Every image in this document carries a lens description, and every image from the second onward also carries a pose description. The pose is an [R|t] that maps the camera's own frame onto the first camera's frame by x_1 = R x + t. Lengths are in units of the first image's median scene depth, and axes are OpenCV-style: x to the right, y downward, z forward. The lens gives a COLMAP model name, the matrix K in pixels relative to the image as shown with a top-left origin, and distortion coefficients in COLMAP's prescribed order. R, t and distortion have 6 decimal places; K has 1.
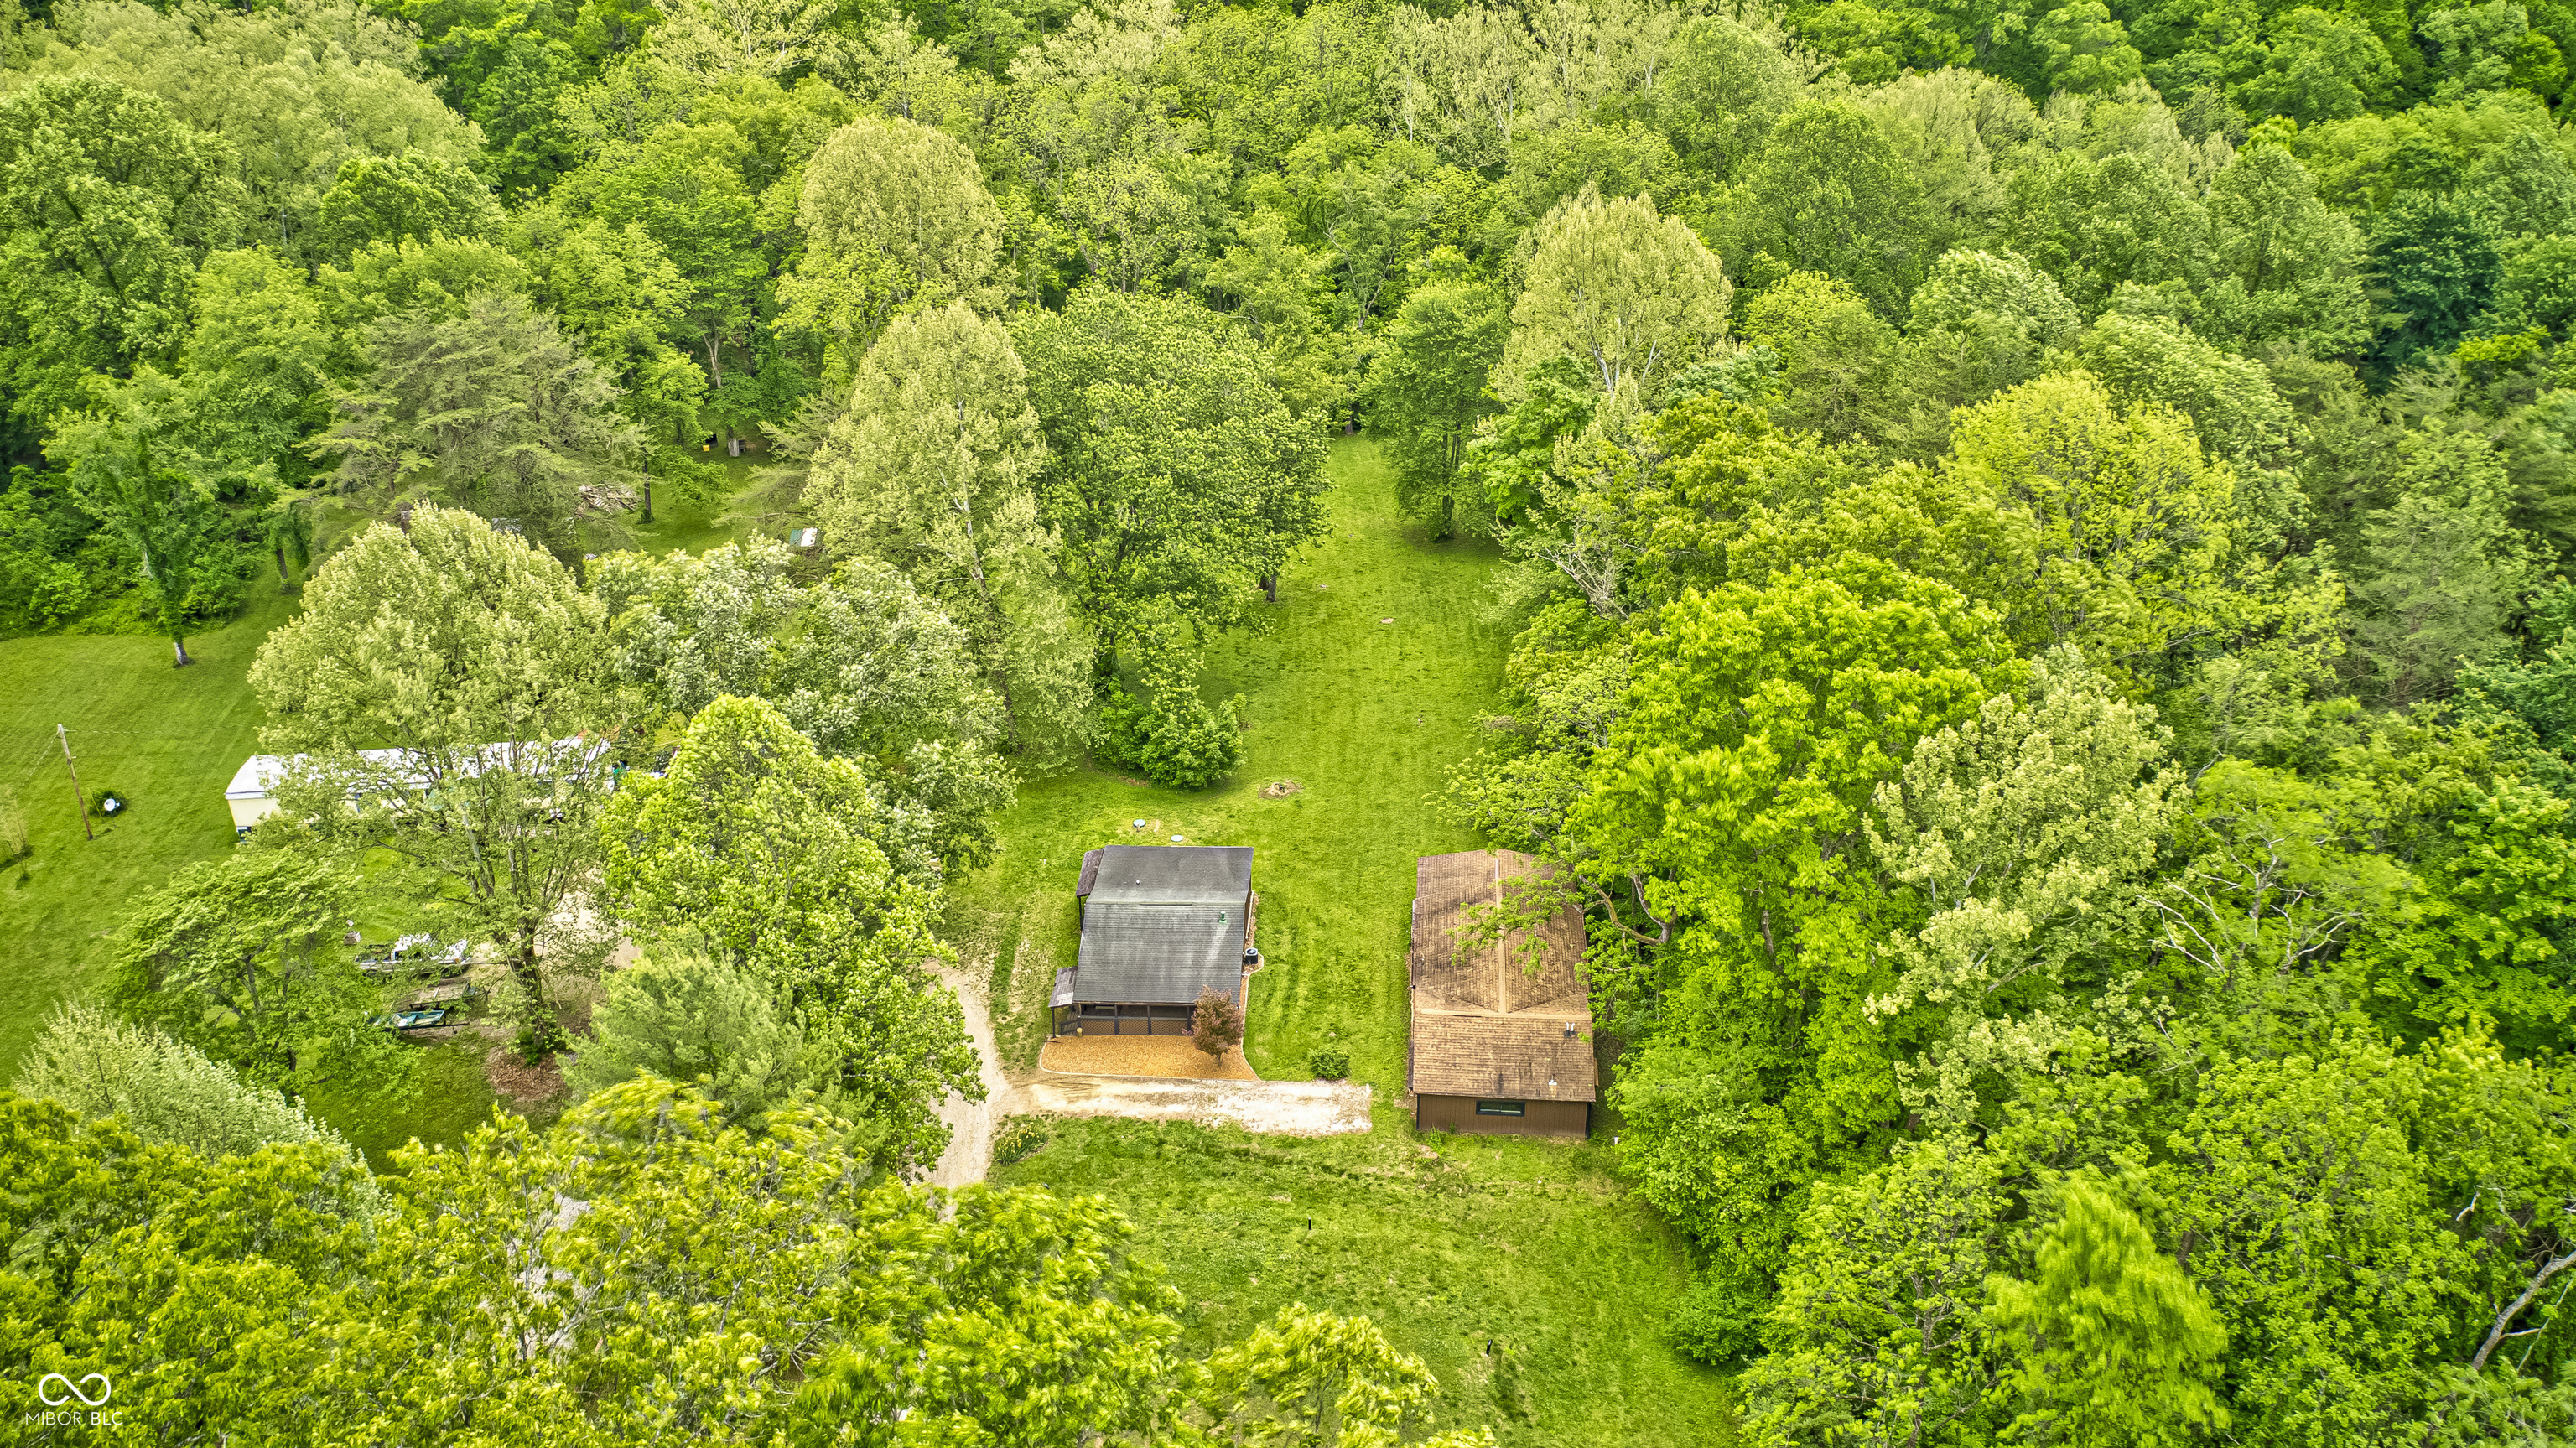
lens RADIAL K [[2009.6, 0, 1280.3], [0, 2009.6, 722.1], [0, 0, 1]] dist [-0.032346, -0.016455]
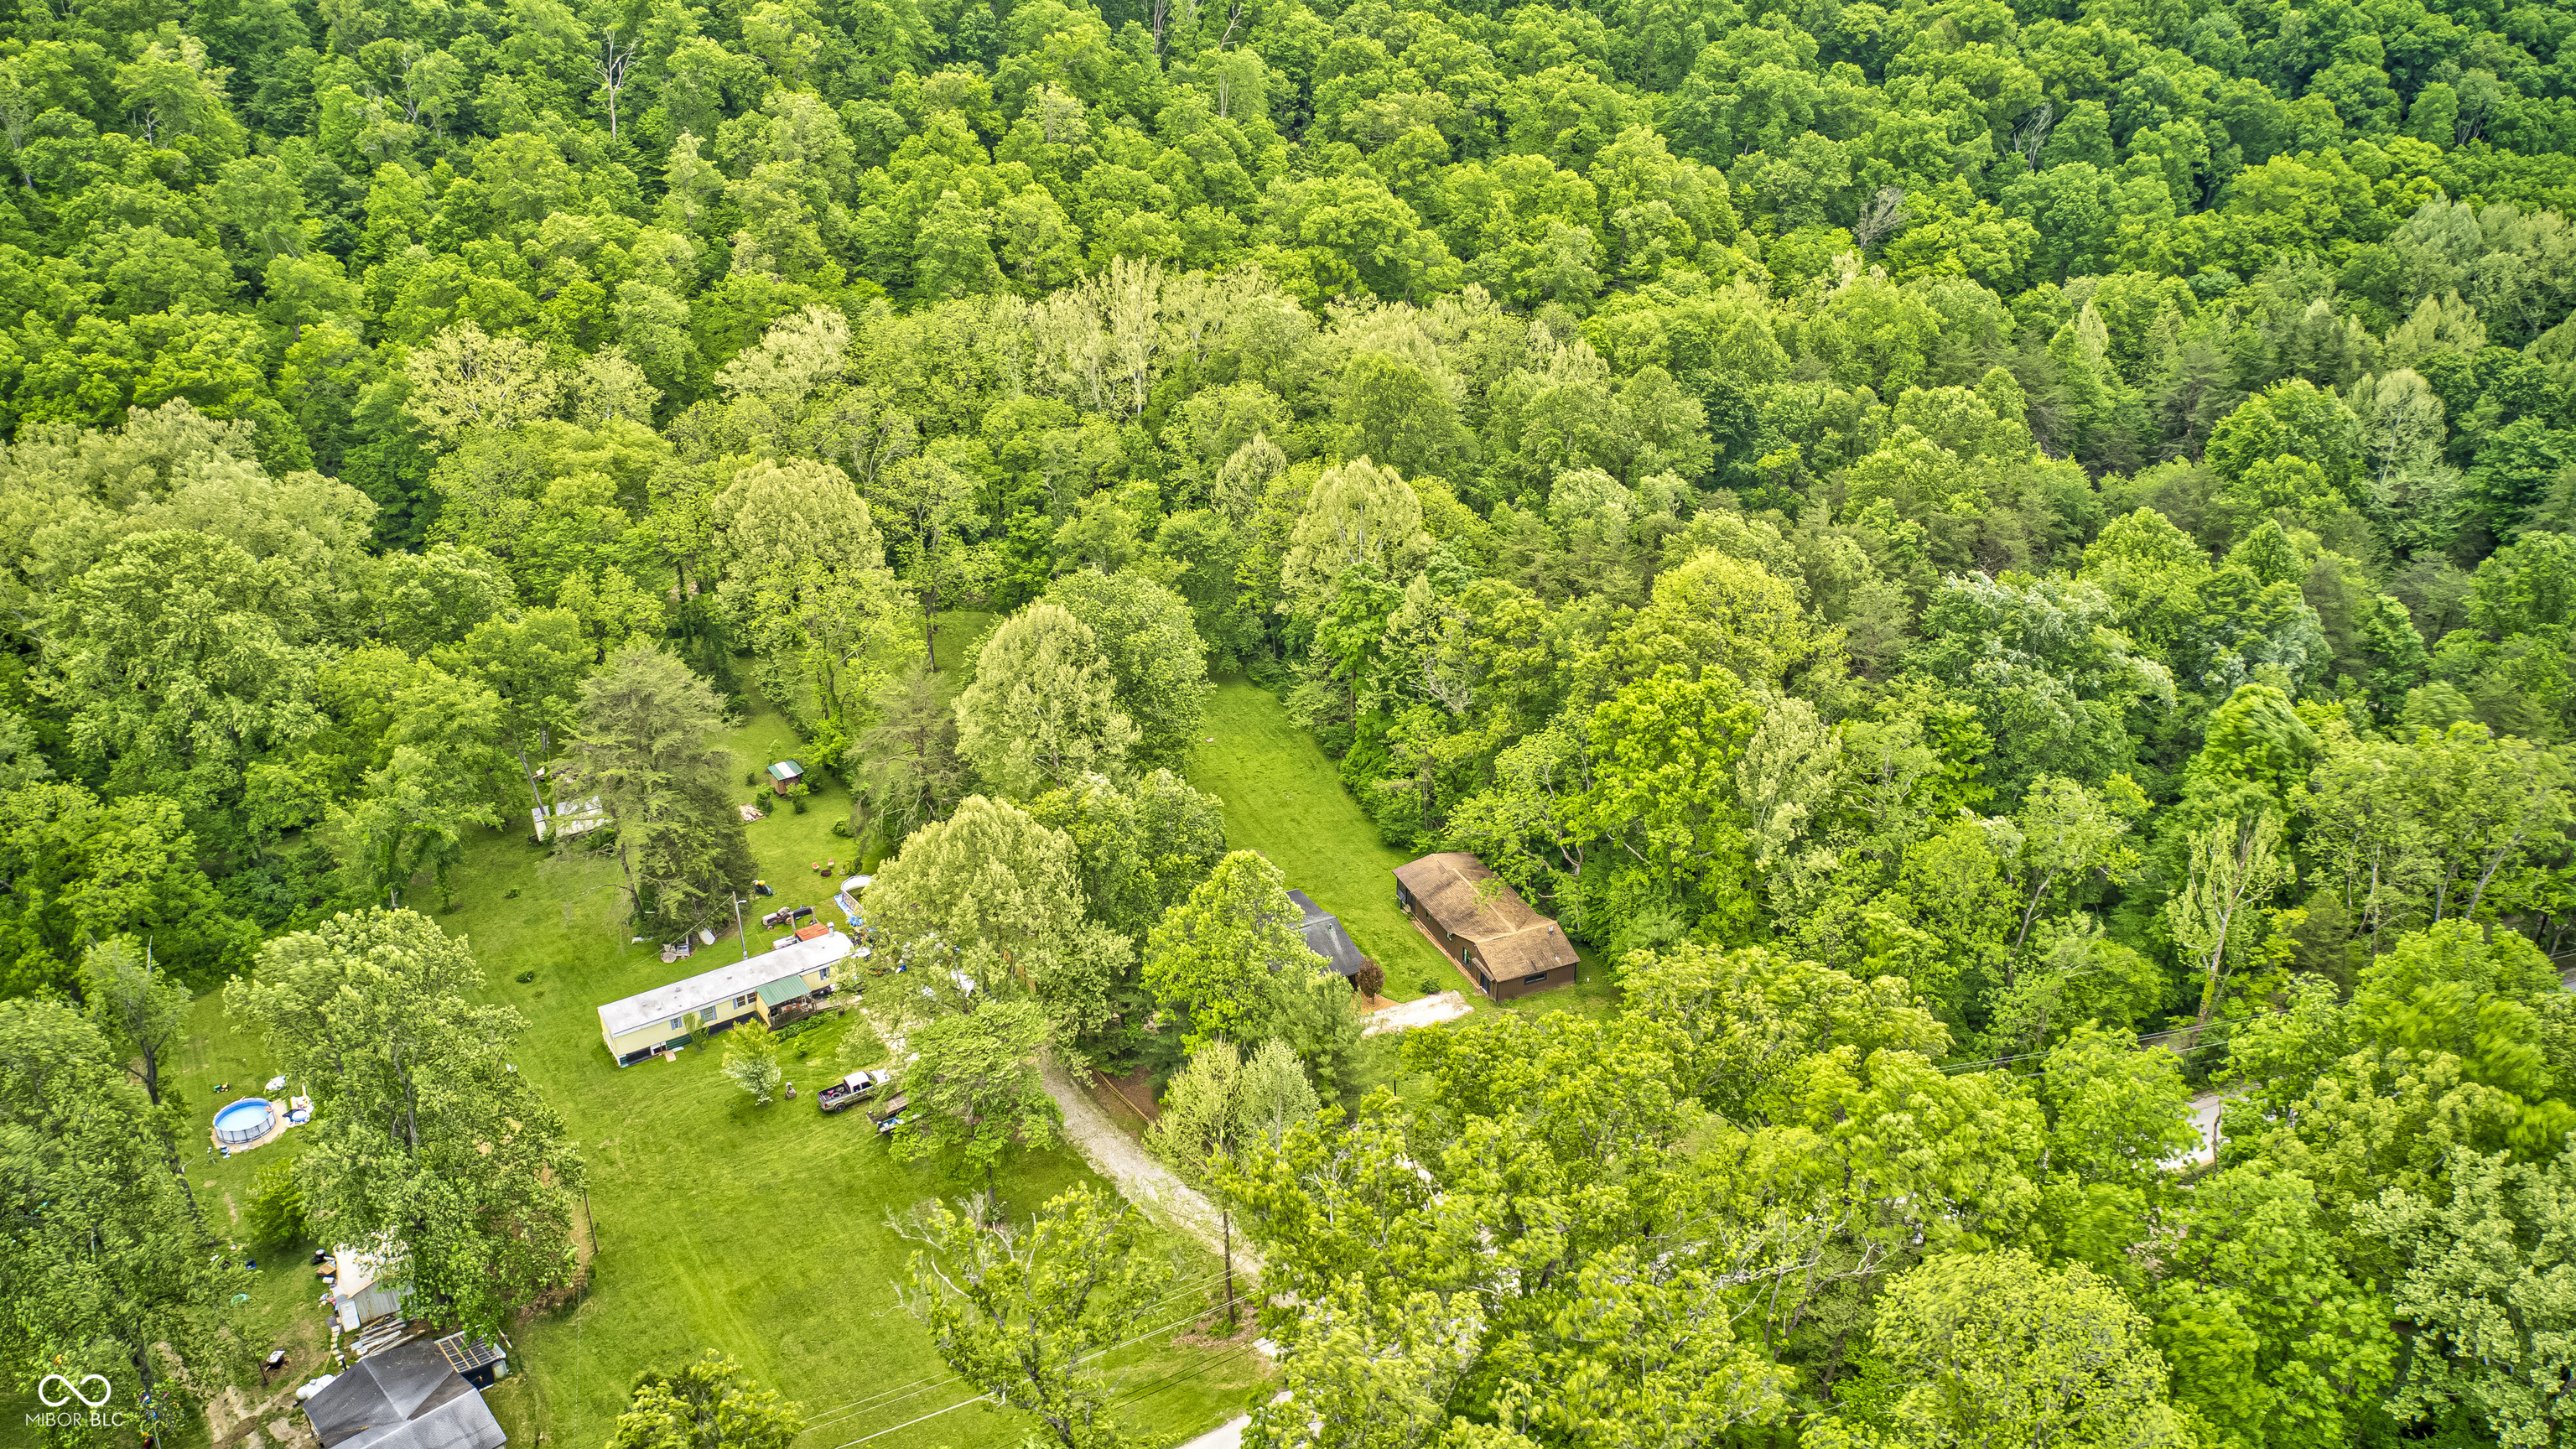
lens RADIAL K [[2009.7, 0, 1280.3], [0, 2009.7, 722.6], [0, 0, 1]] dist [-0.032346, -0.016455]
pose [[0.888214, -0.206382, 0.410465, -0.823227], [0.219180, 0.975550, 0.016217, -0.123598], [-0.403776, 0.075561, 0.911732, -0.631360]]
